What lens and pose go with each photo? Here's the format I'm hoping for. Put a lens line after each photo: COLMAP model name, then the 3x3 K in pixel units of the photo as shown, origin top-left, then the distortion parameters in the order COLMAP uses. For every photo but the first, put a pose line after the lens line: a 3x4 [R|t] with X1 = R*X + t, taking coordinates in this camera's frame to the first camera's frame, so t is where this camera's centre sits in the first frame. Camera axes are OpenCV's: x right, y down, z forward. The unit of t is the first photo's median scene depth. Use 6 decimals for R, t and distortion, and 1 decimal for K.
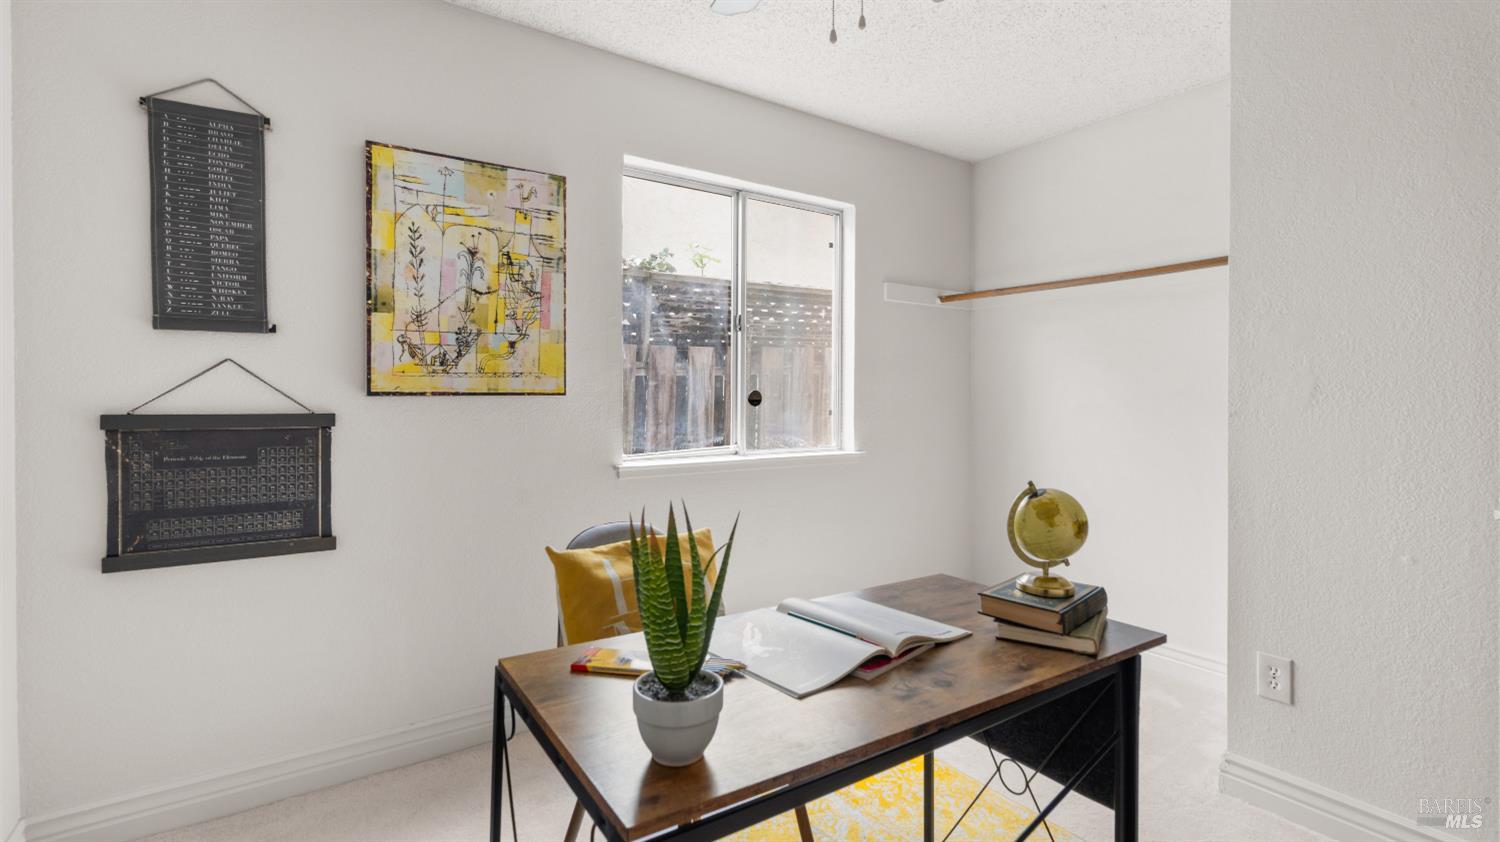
lens RADIAL K [[681.9, 0, 753.3], [0, 681.9, 410.1], [0, 0, 1]] dist [-0.014312, 0.001893]
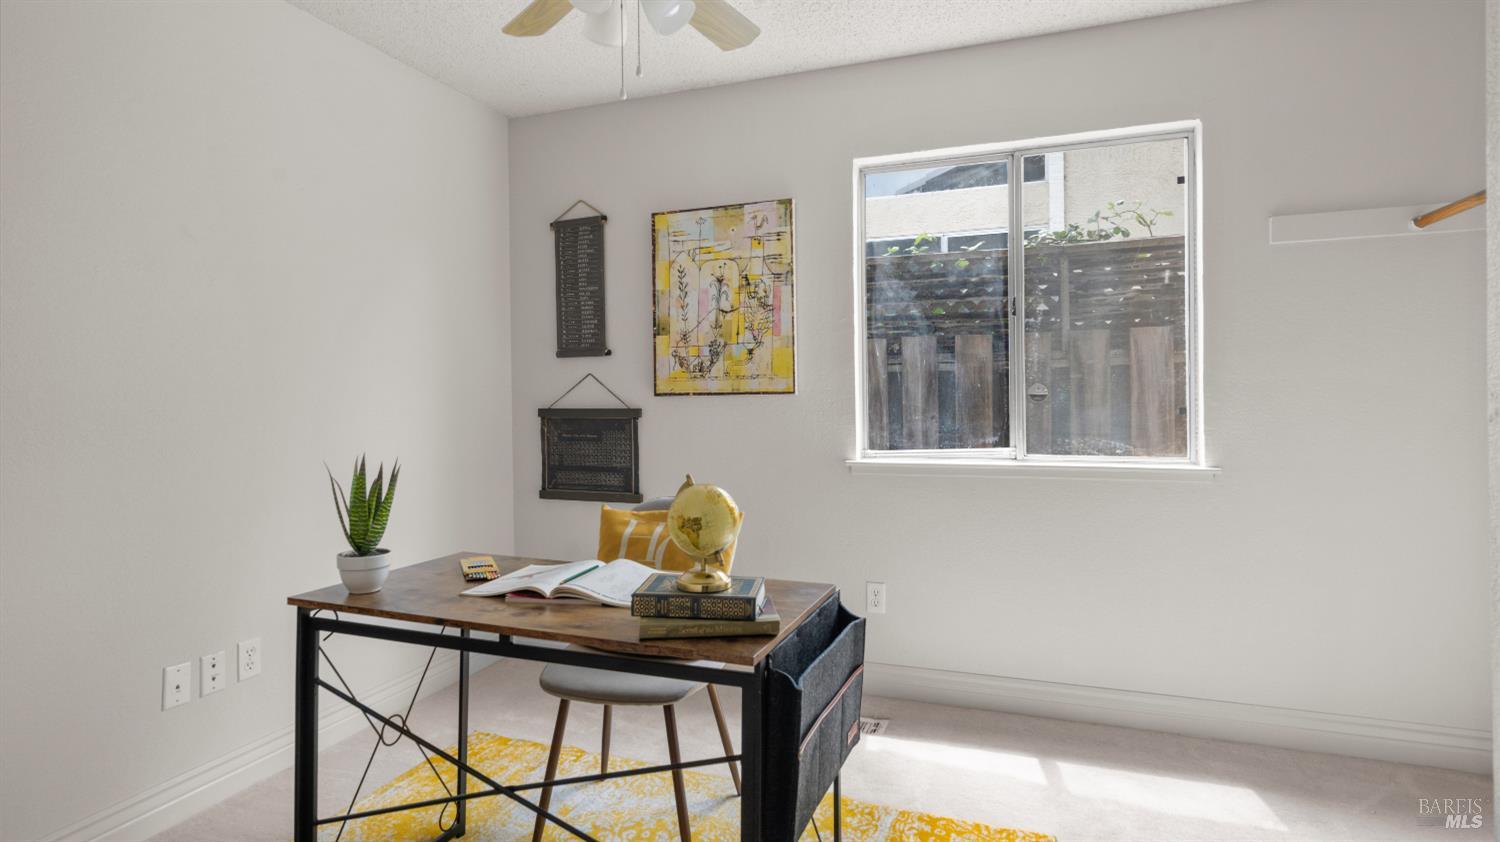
lens RADIAL K [[772.5, 0, 751.1], [0, 772.5, 415.6], [0, 0, 1]] dist [-0.016107, -0.001884]
pose [[0.576407, 0.011005, -0.817089, 0.799249], [-0.002573, 0.999929, 0.011653, 0.000259], [0.817159, -0.004615, 0.576394, 0.231491]]
